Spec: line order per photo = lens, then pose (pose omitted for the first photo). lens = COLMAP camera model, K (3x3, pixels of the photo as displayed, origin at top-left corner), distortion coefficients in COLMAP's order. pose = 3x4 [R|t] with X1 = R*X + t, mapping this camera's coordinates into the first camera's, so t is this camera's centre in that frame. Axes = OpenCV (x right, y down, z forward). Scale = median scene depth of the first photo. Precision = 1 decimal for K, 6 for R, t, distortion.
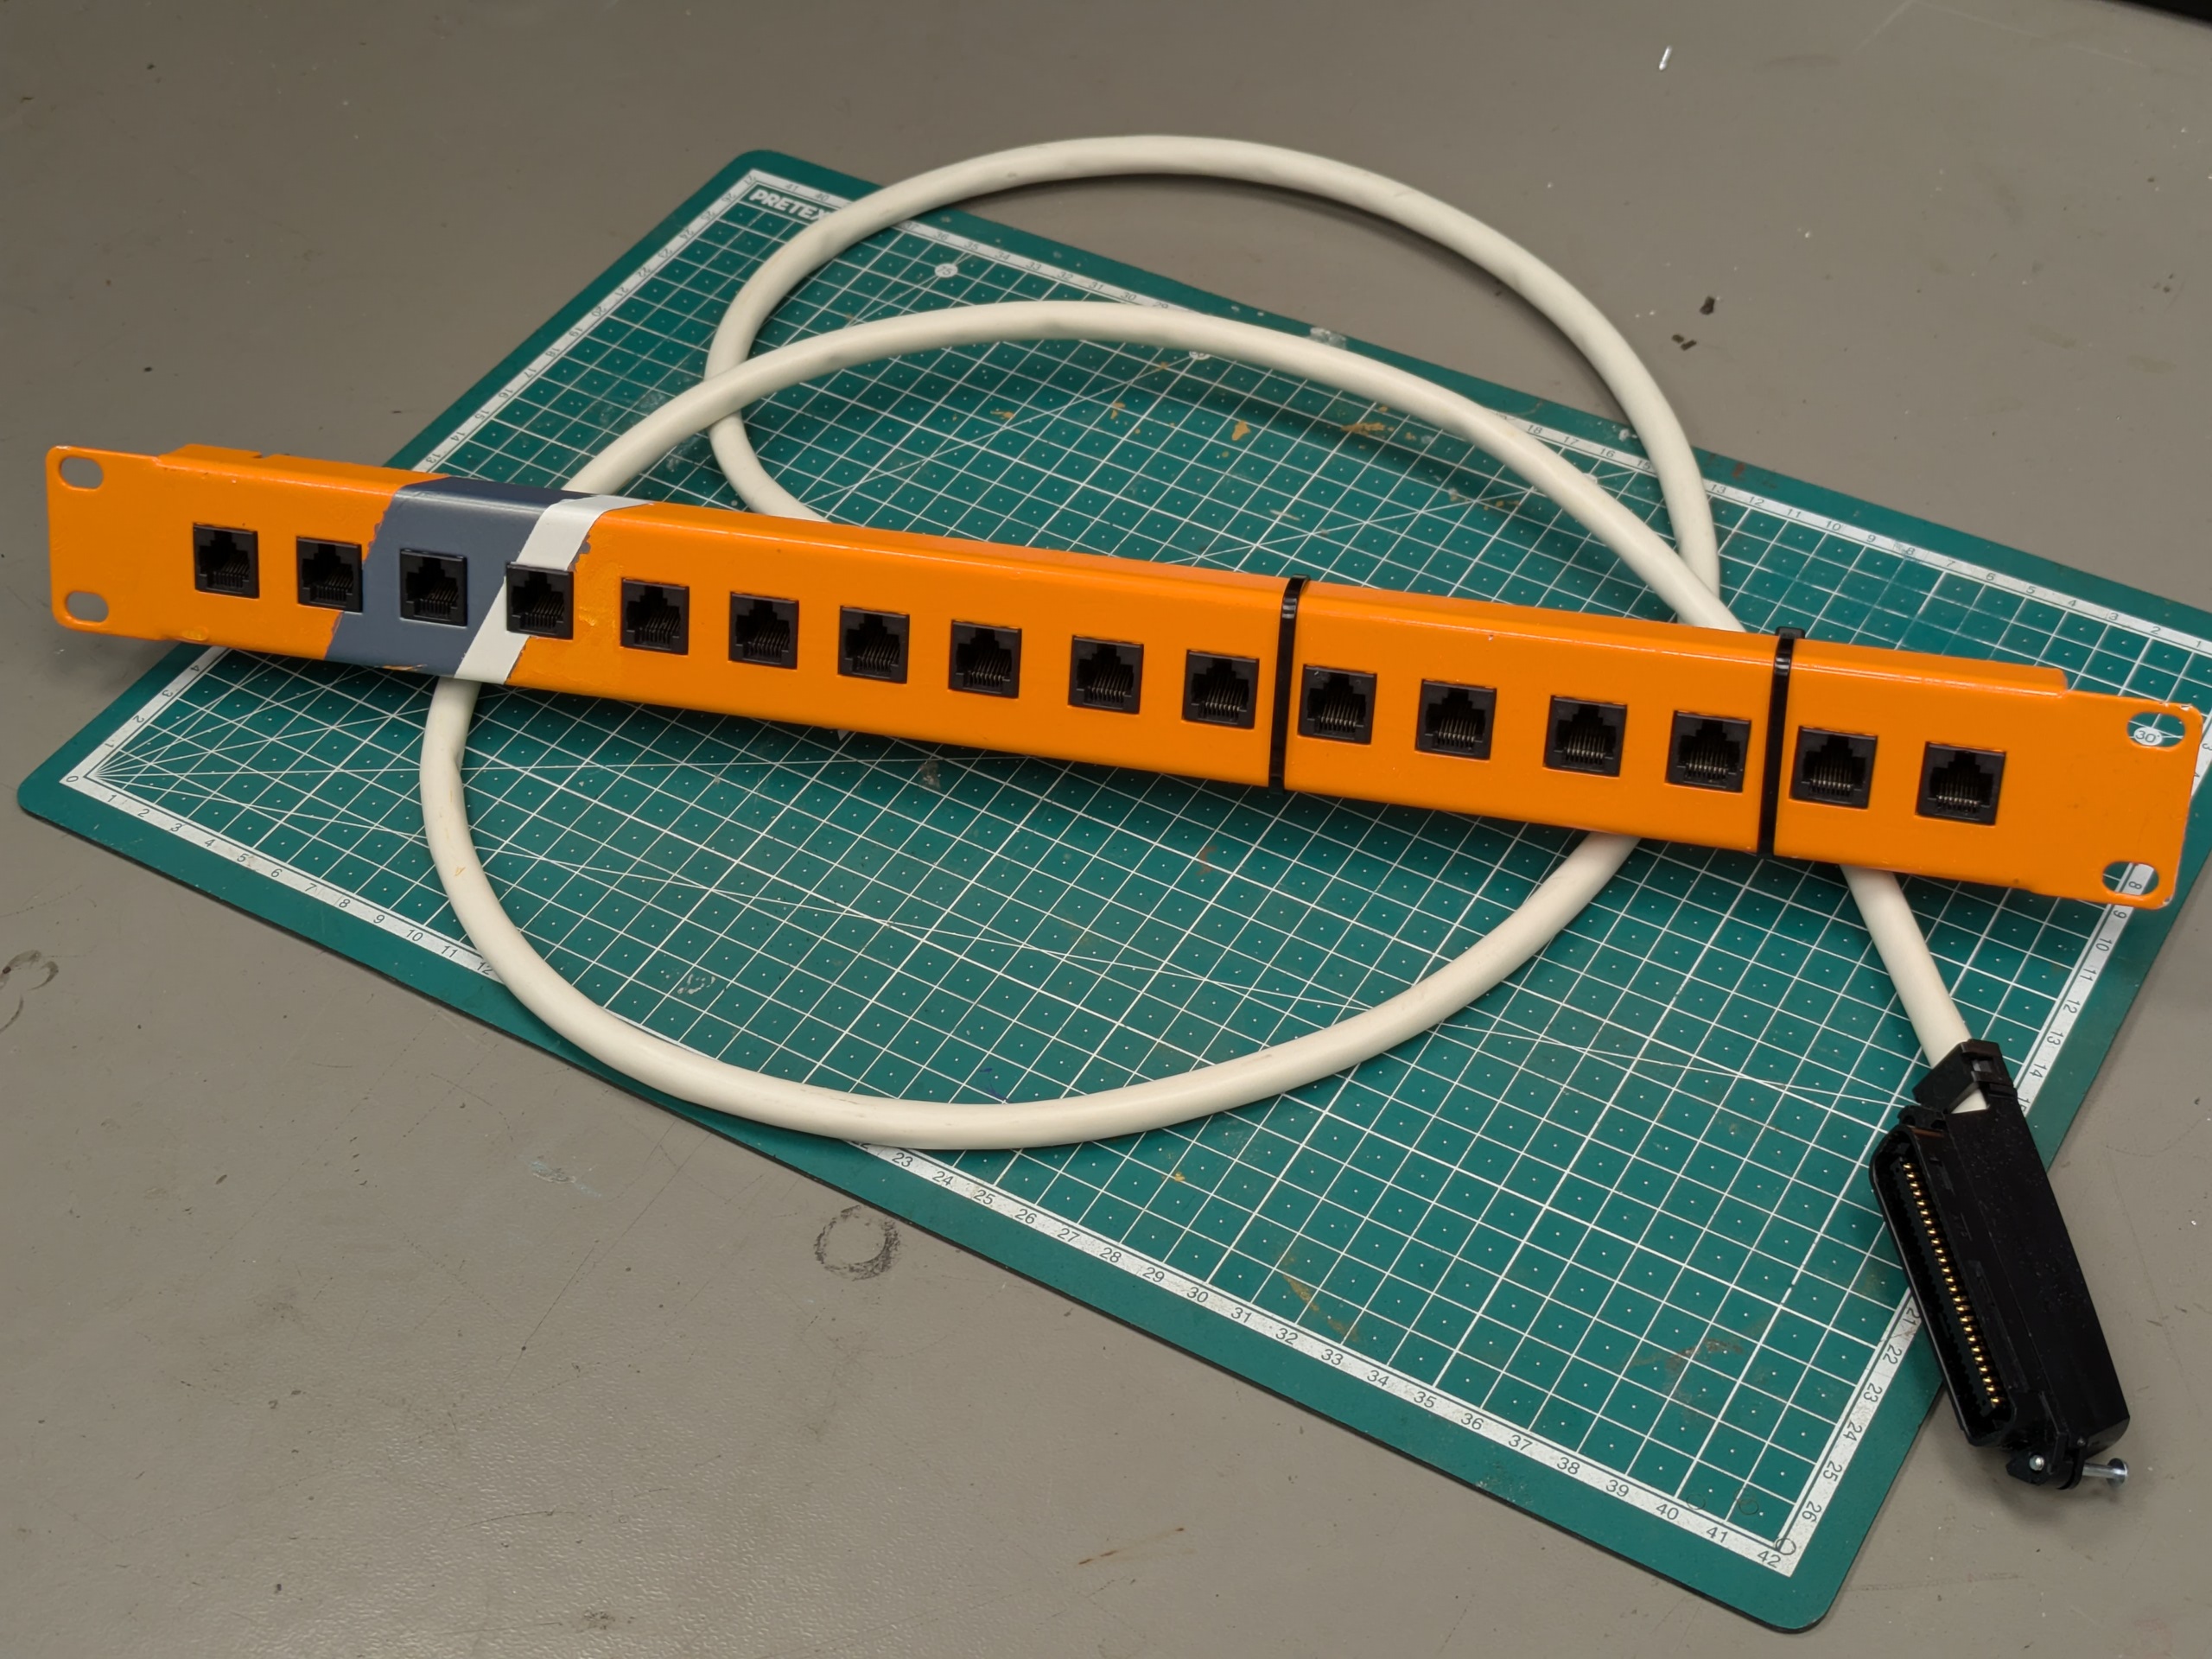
lens RADIAL K [[3438.6, 0, 1055.7], [0, 3438.6, 828.5], [0, 0, 1]] dist [0.054485, -0.162701]
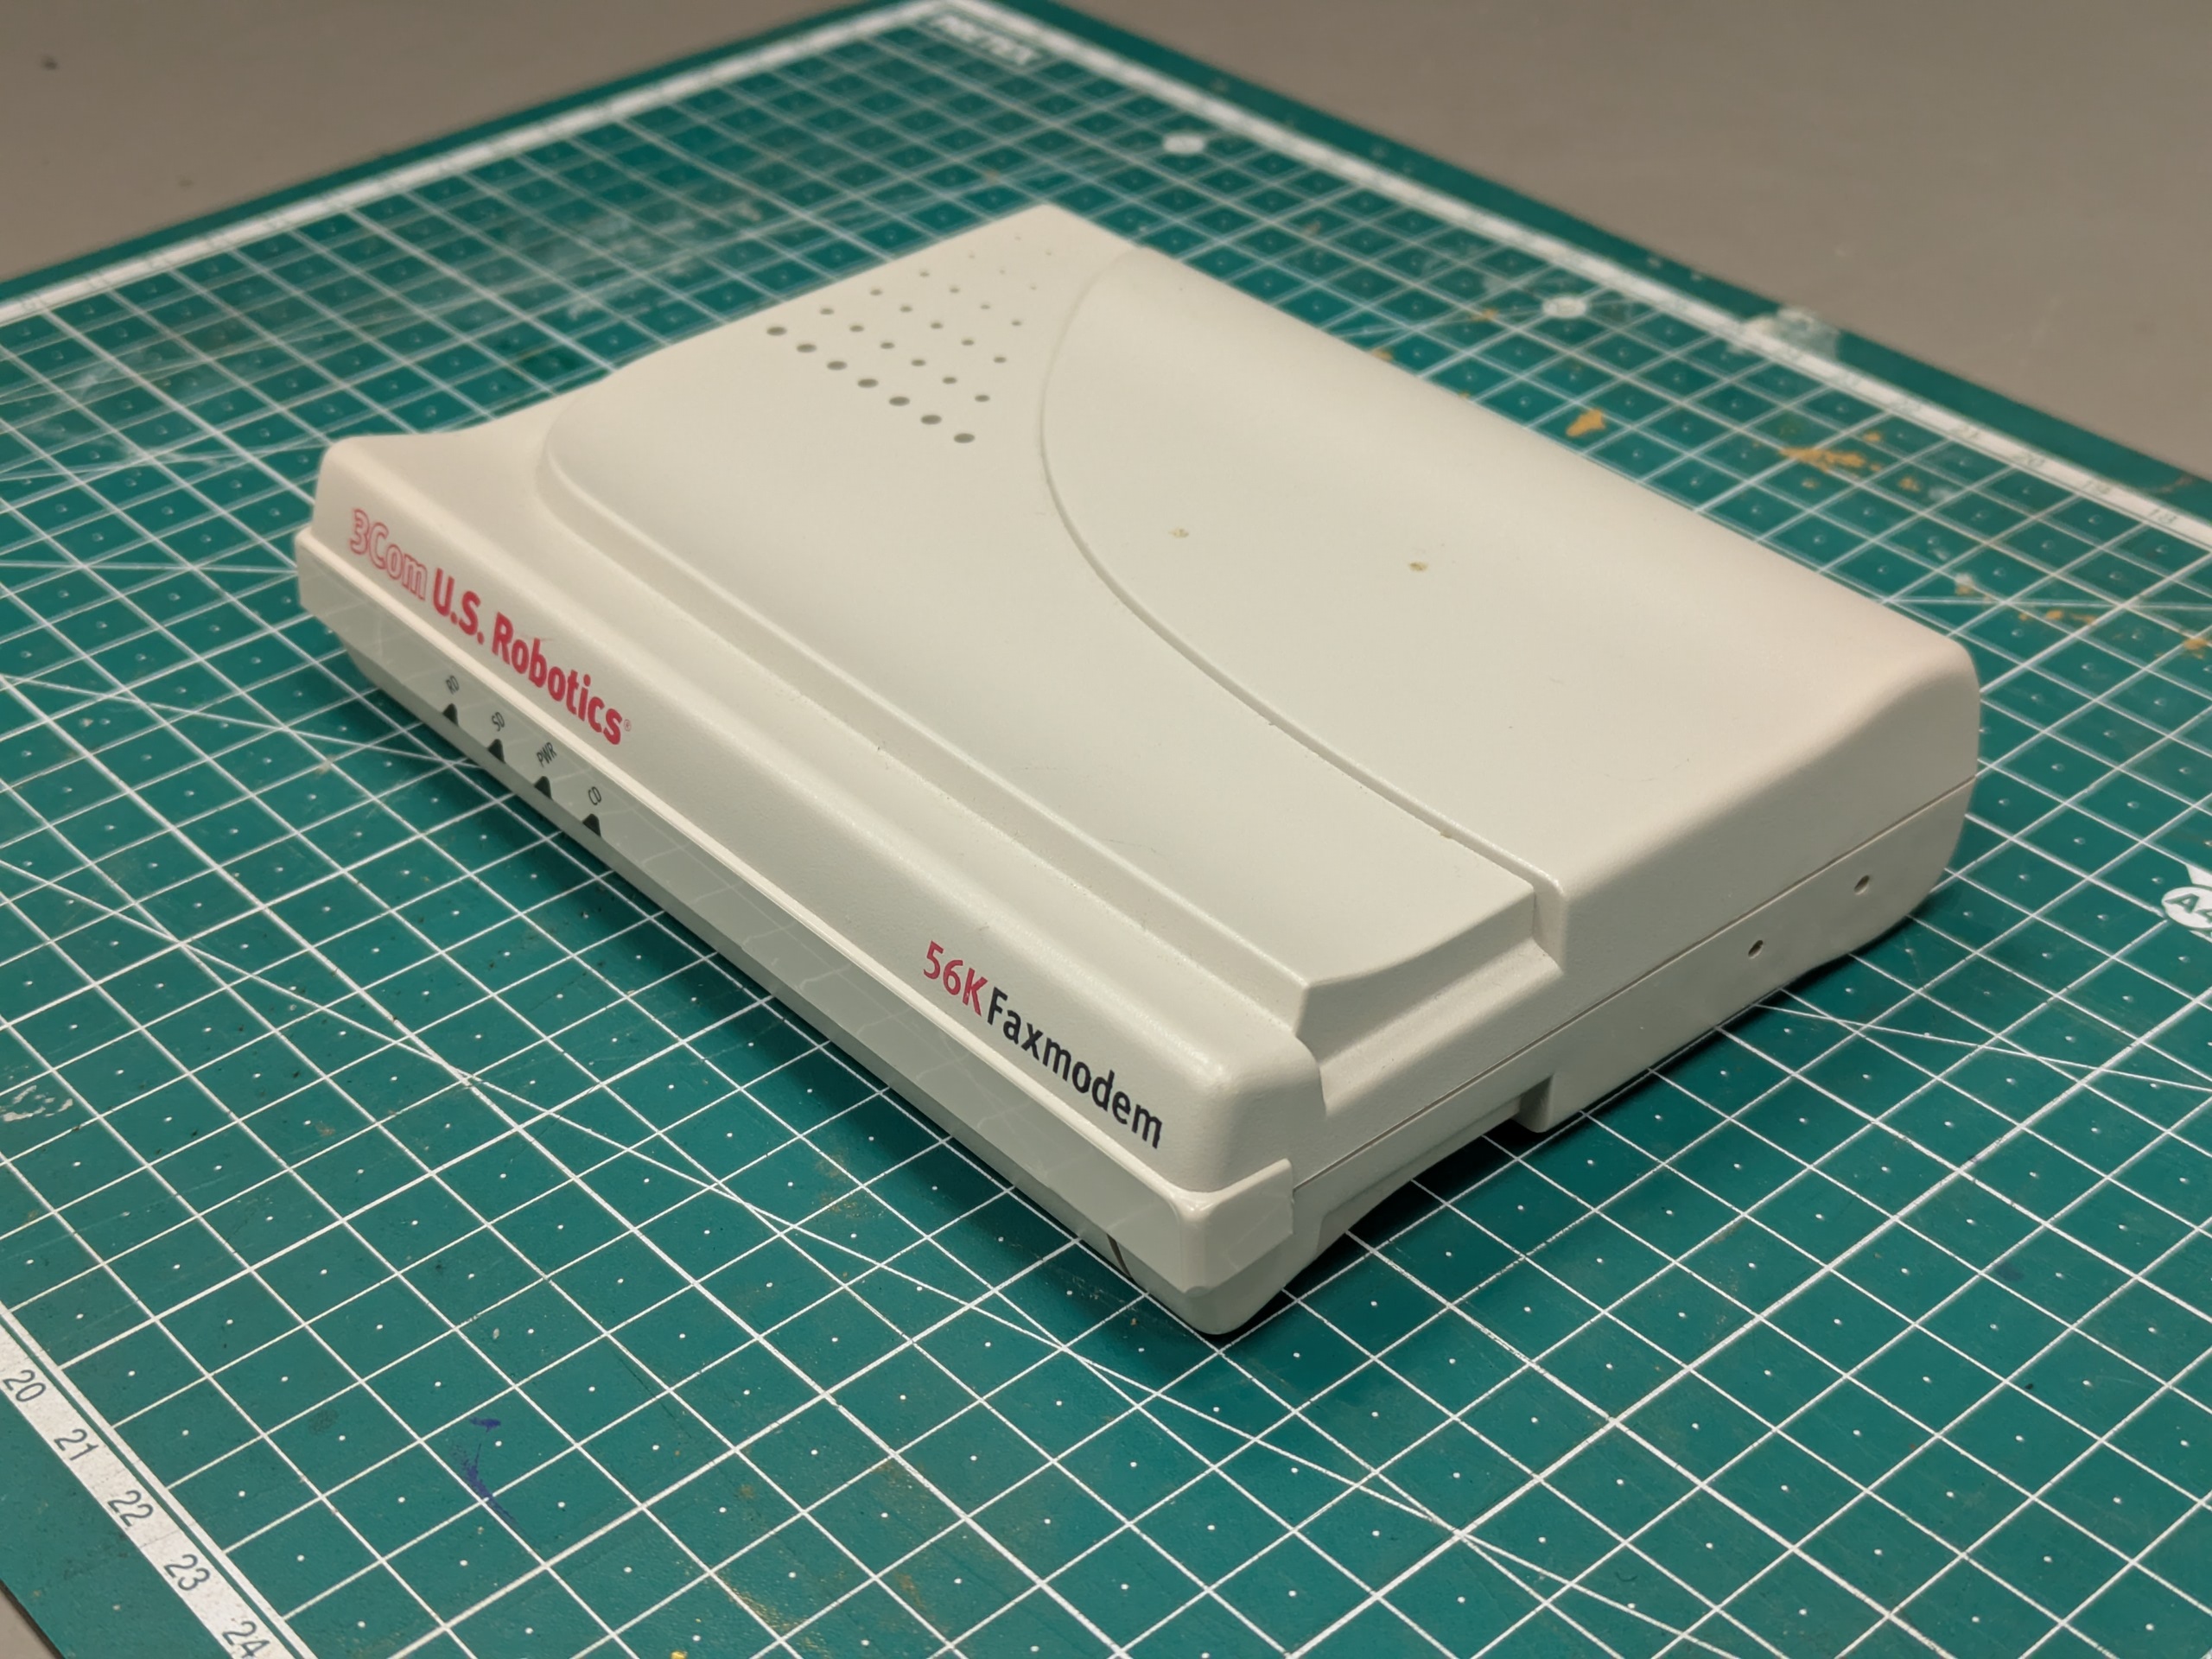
lens RADIAL K [[3475.1, 0, 1072.0], [0, 3475.1, 826.8], [0, 0, 1]] dist [0.026171, -0.035116]
pose [[0.955289, 0.207646, -0.210490, 0.109793], [-0.239979, 0.960377, -0.141724, 0.038719], [0.172722, 0.185901, 0.967268, 0.523311]]
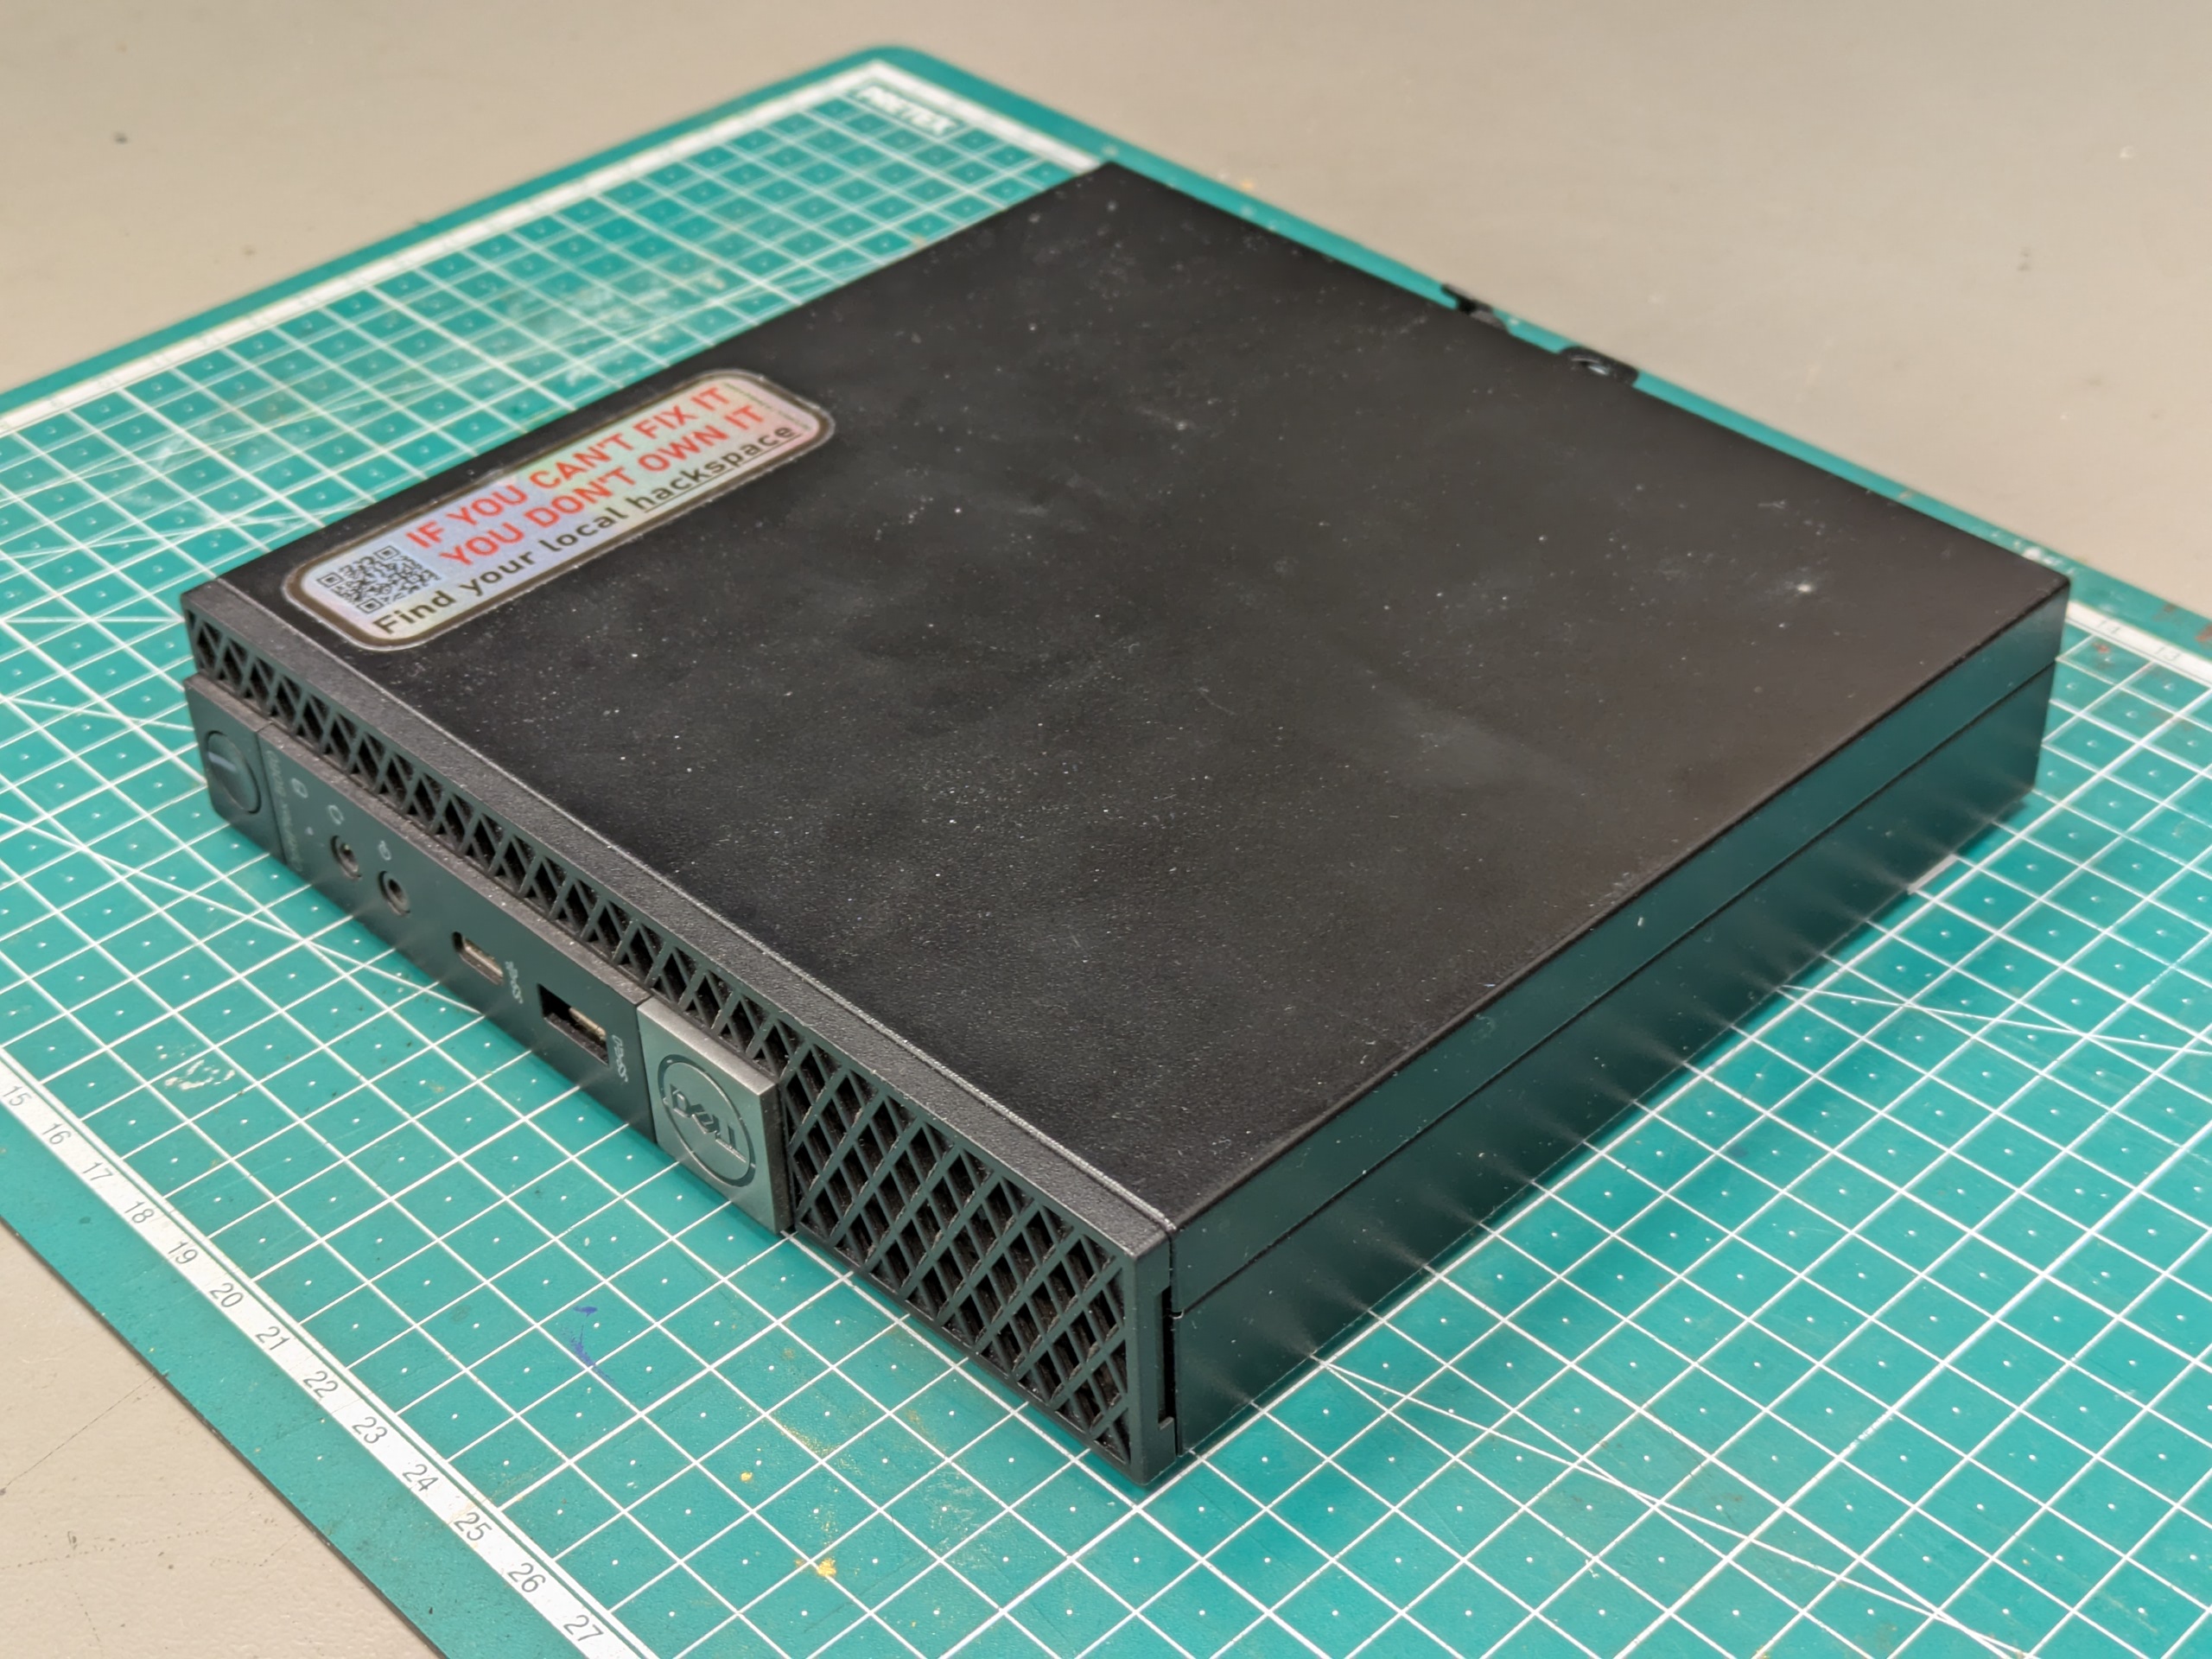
lens RADIAL K [[3469.1, 0, 1106.0], [0, 3469.1, 829.5], [0, 0, 1]] dist [0.032237, -0.064336]
pose [[0.968258, 0.182467, -0.170830, 0.127032], [-0.203363, 0.972449, -0.113959, 0.037312], [0.145330, 0.145082, 0.978688, 0.404965]]
